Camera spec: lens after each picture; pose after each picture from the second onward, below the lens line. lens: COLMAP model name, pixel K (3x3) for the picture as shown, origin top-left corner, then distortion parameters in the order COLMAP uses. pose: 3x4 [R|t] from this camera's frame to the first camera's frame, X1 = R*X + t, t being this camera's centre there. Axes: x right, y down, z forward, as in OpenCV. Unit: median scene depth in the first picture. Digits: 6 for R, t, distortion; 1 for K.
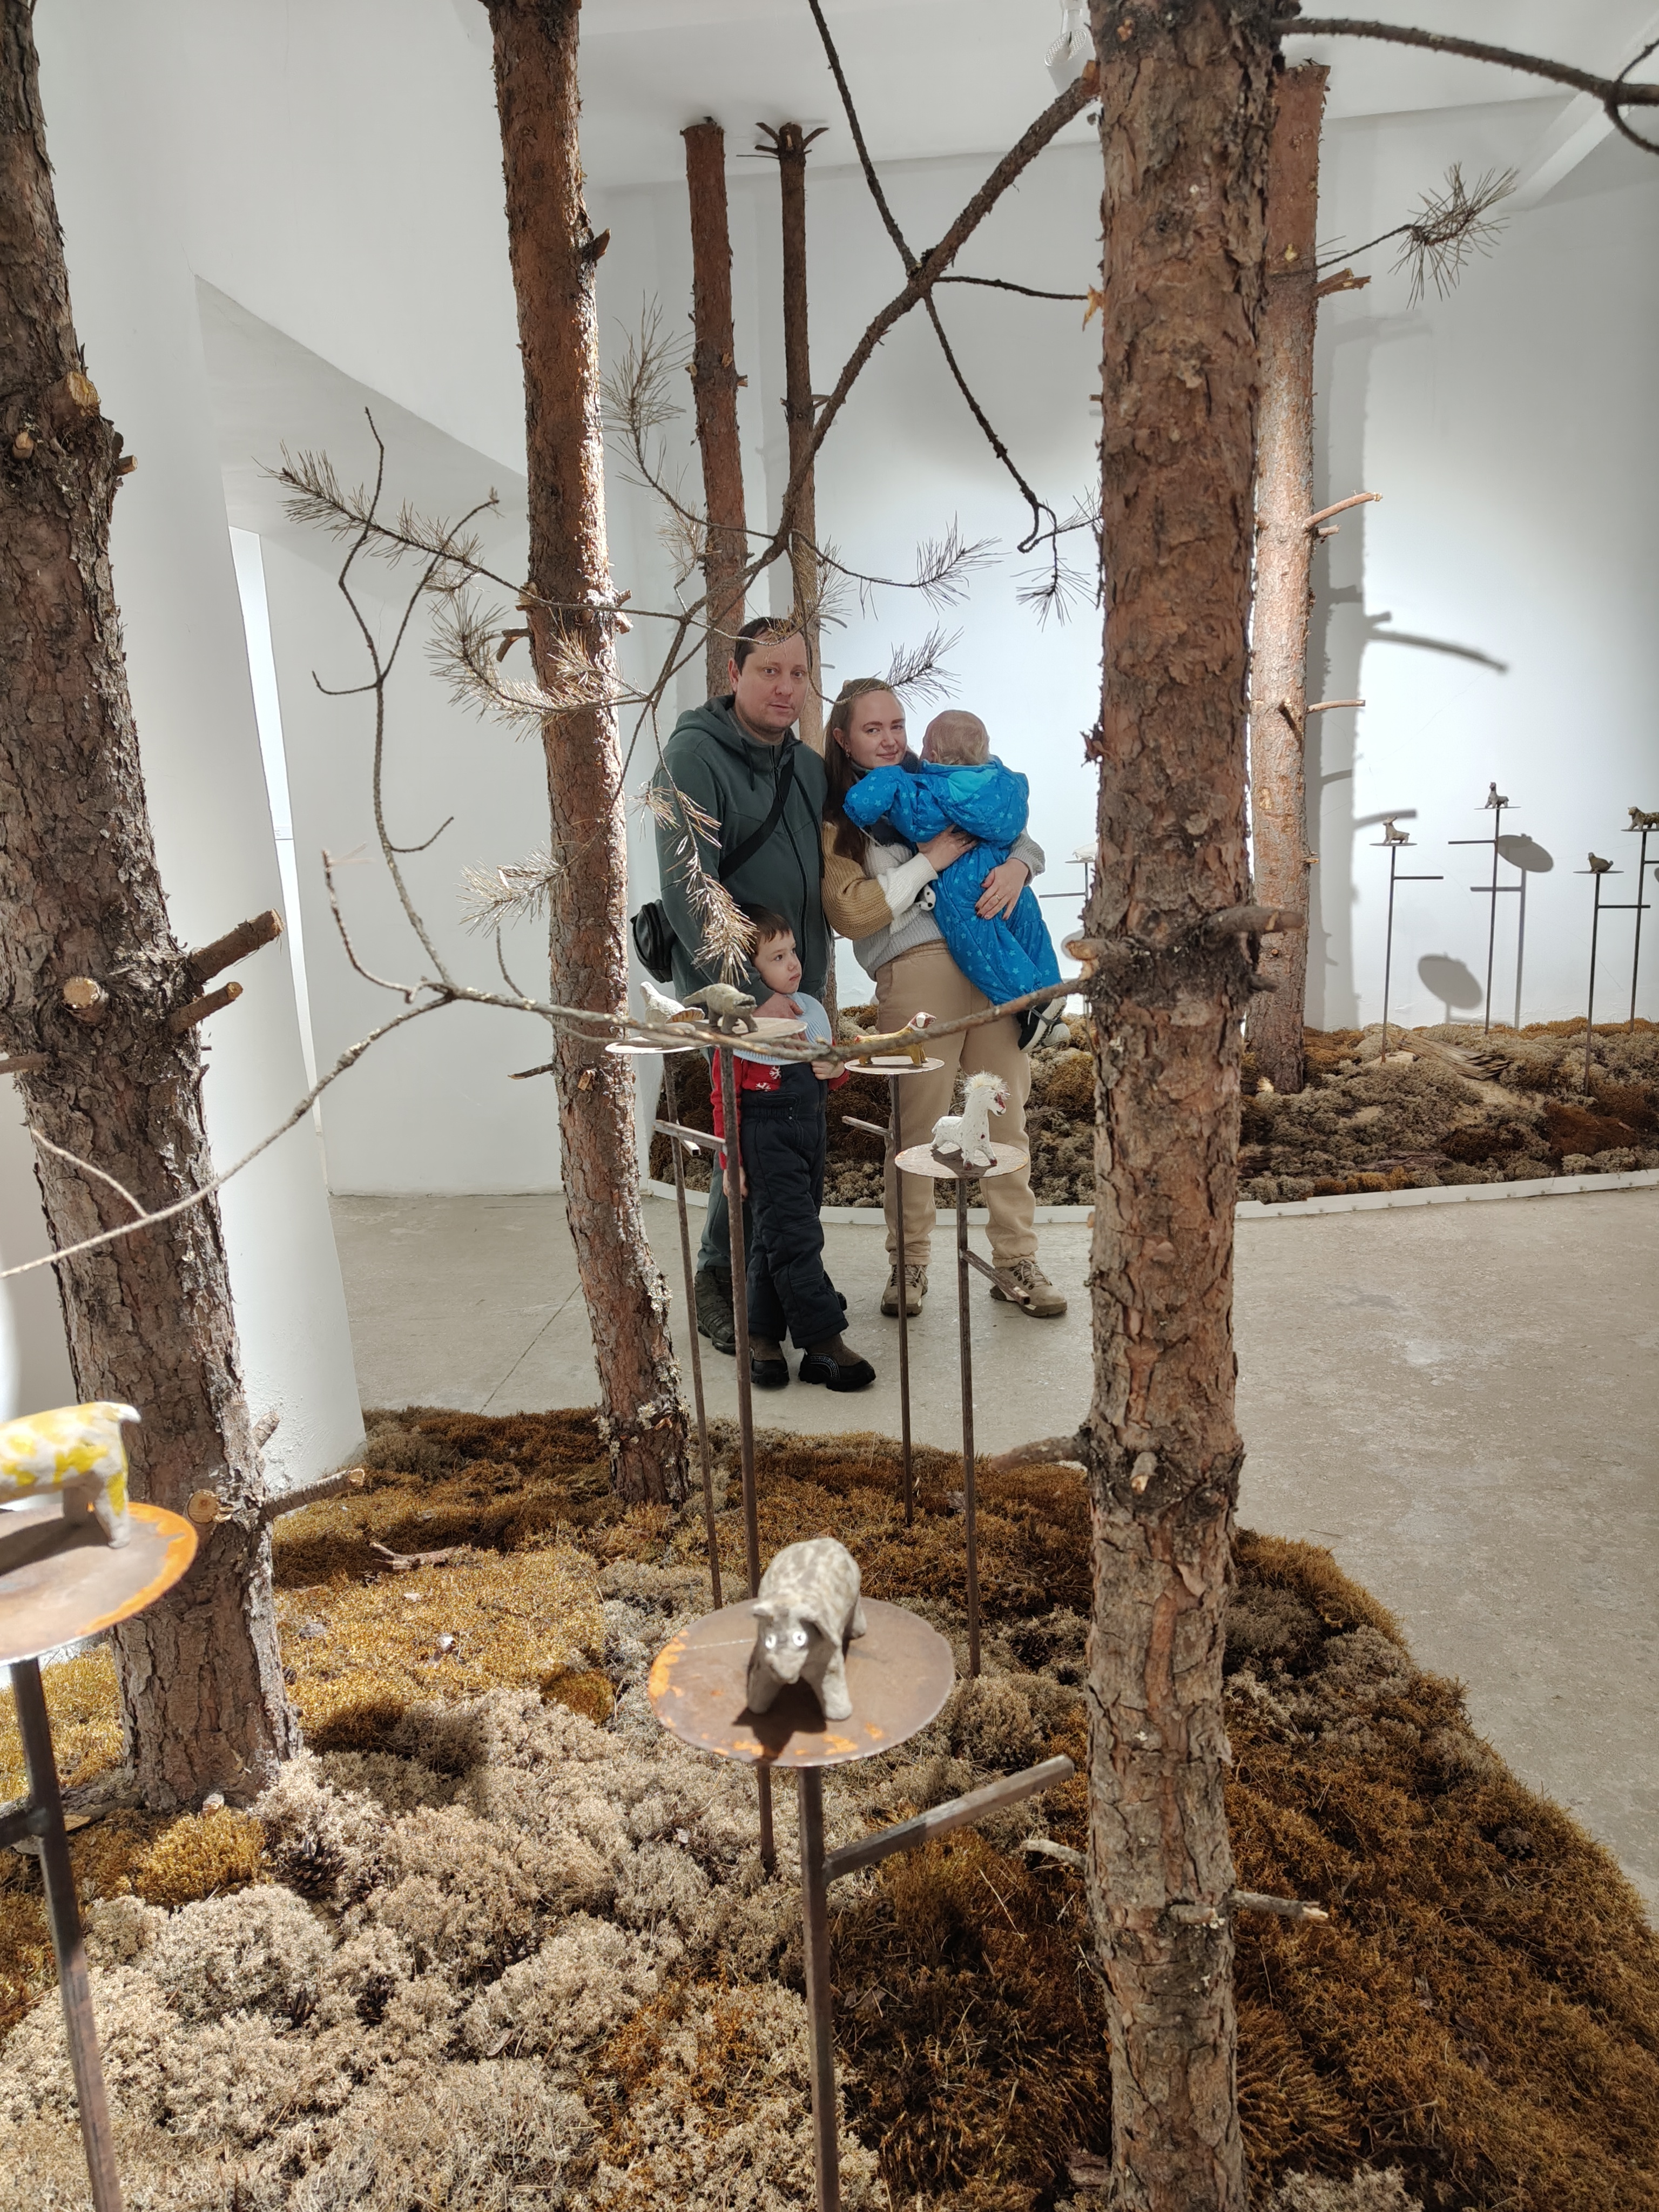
lens RADIAL K [[1413.9, 0, 830.3], [0, 1413.9, 1109.9], [0, 0, 1]] dist [-0.010489, -0.008319]
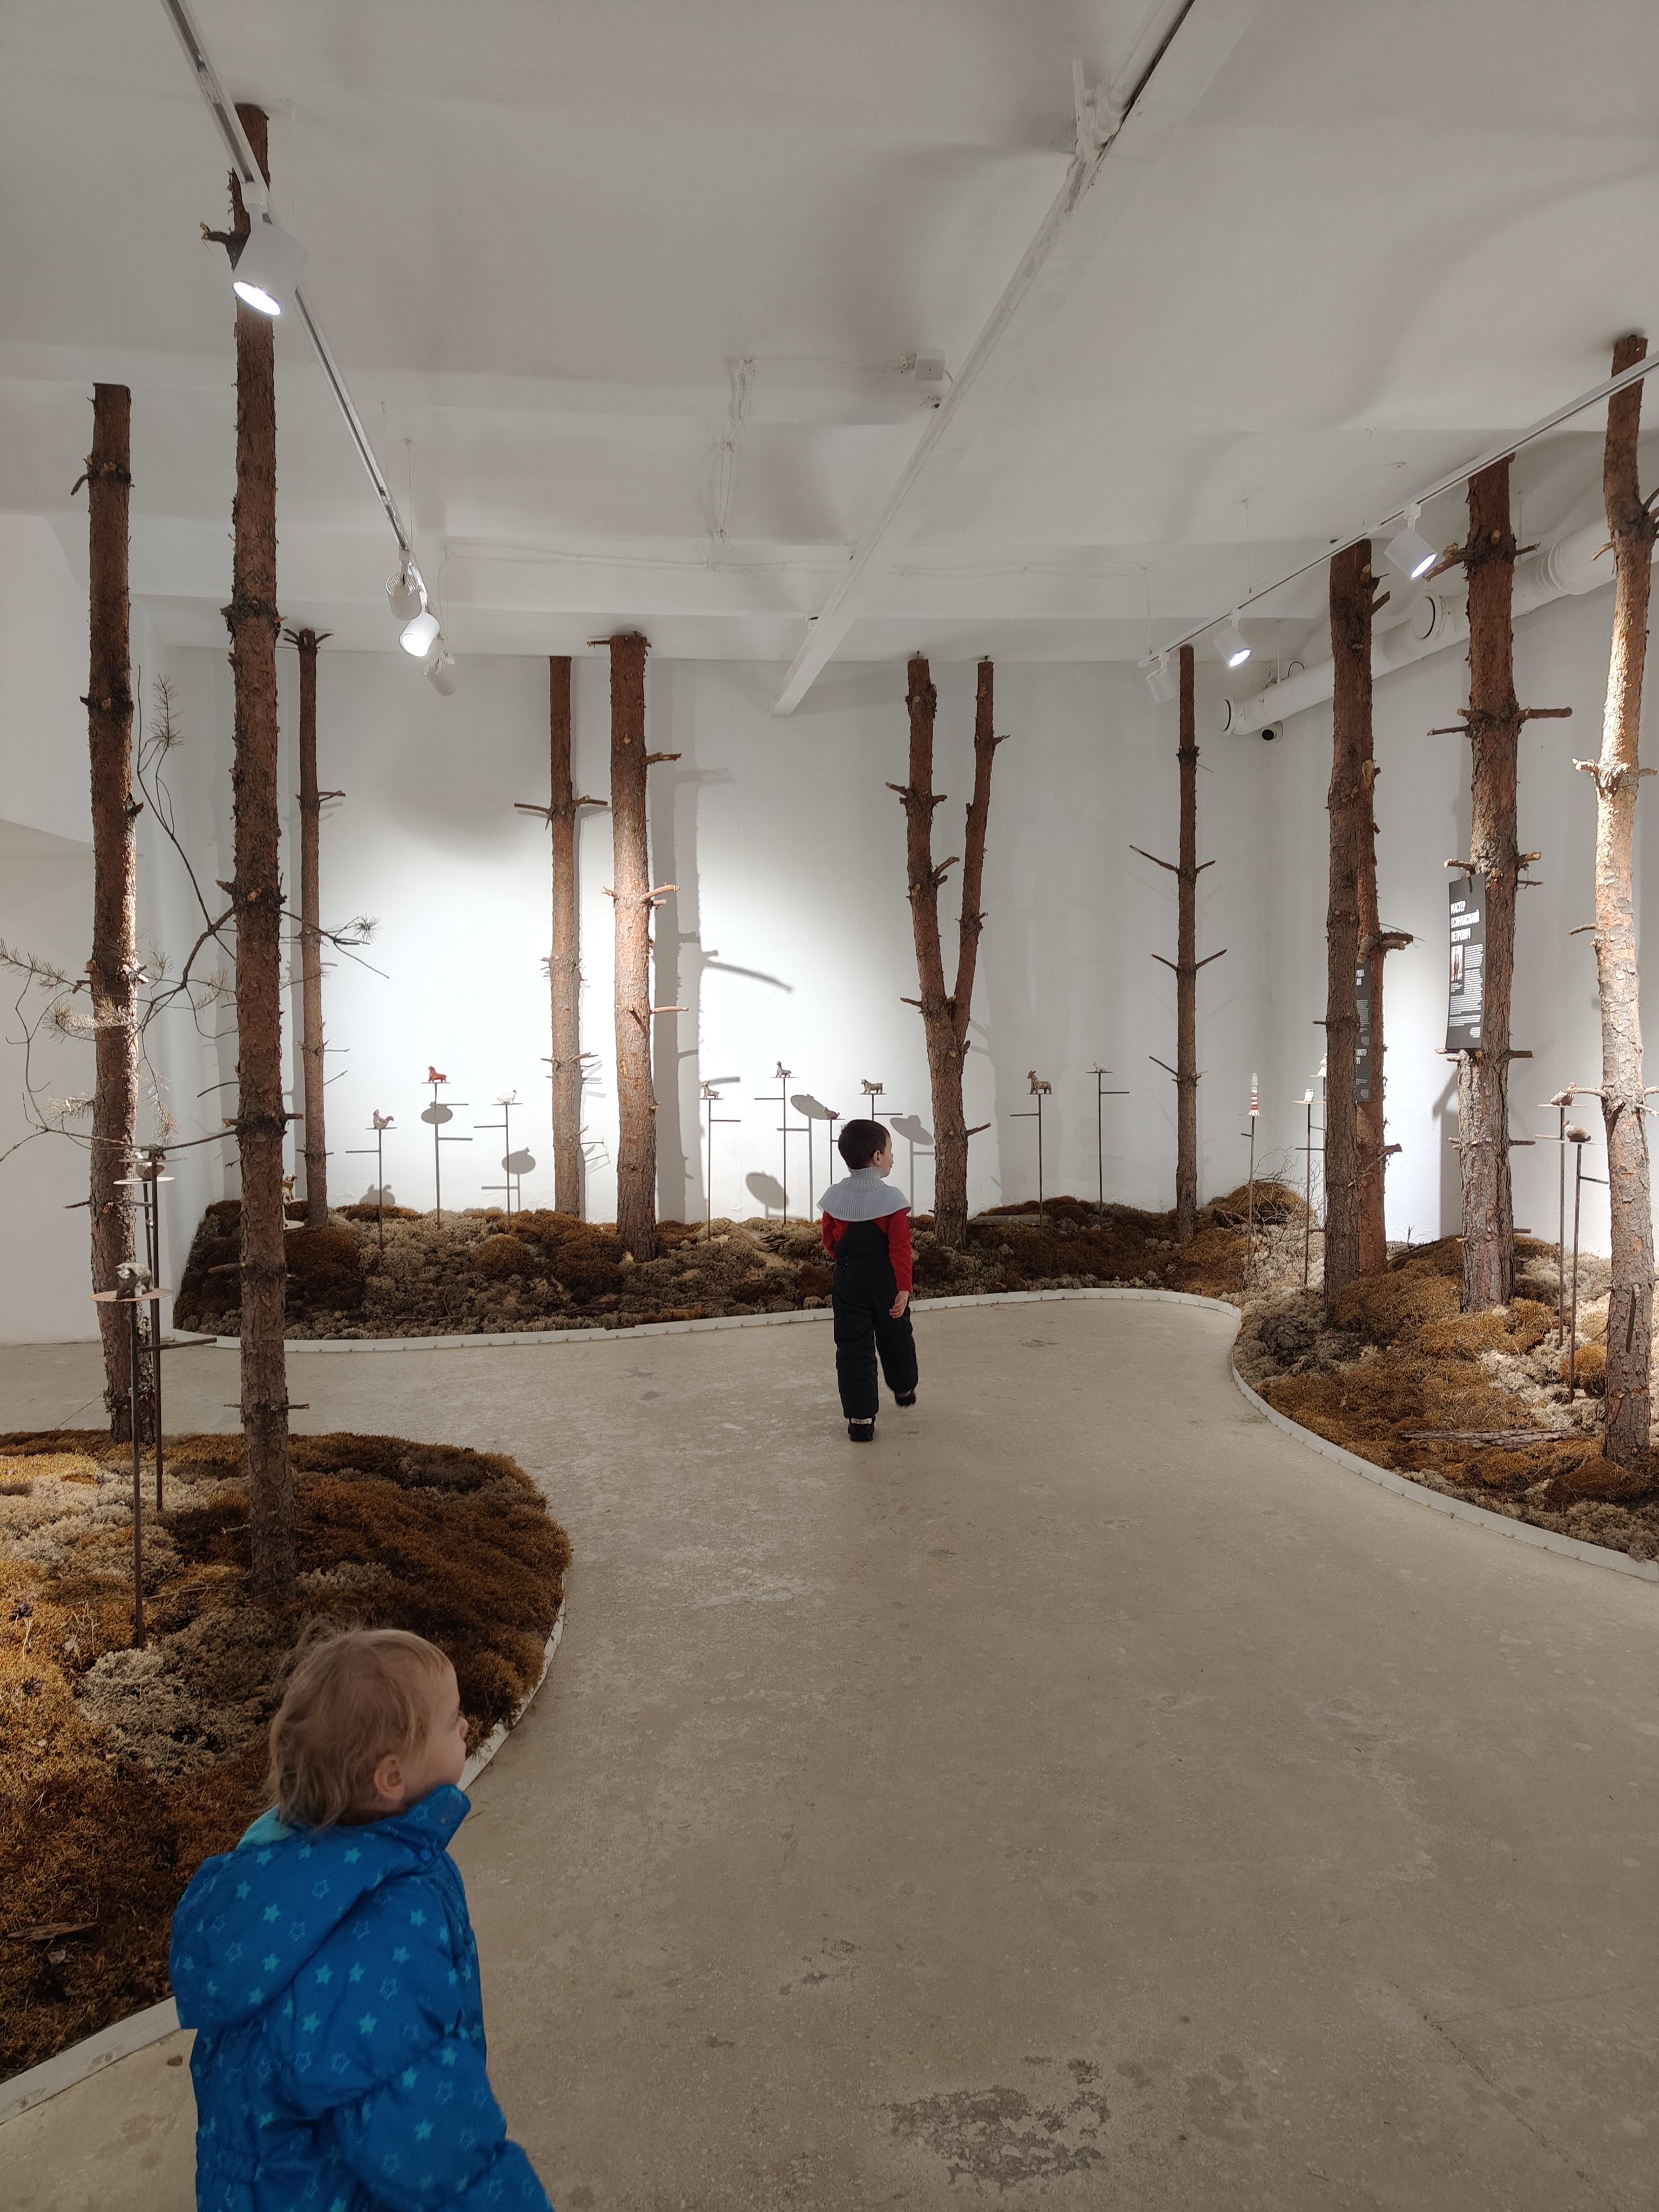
lens RADIAL K [[1413.9, 0, 835.1], [0, 1413.9, 1103.0], [0, 0, 1]] dist [-0.010489, -0.008319]
pose [[0.962934, 0.023768, 0.268688, 0.122212], [0.023843, 0.984711, -0.172558, 0.089397], [-0.268681, 0.172569, 0.947645, -0.518508]]
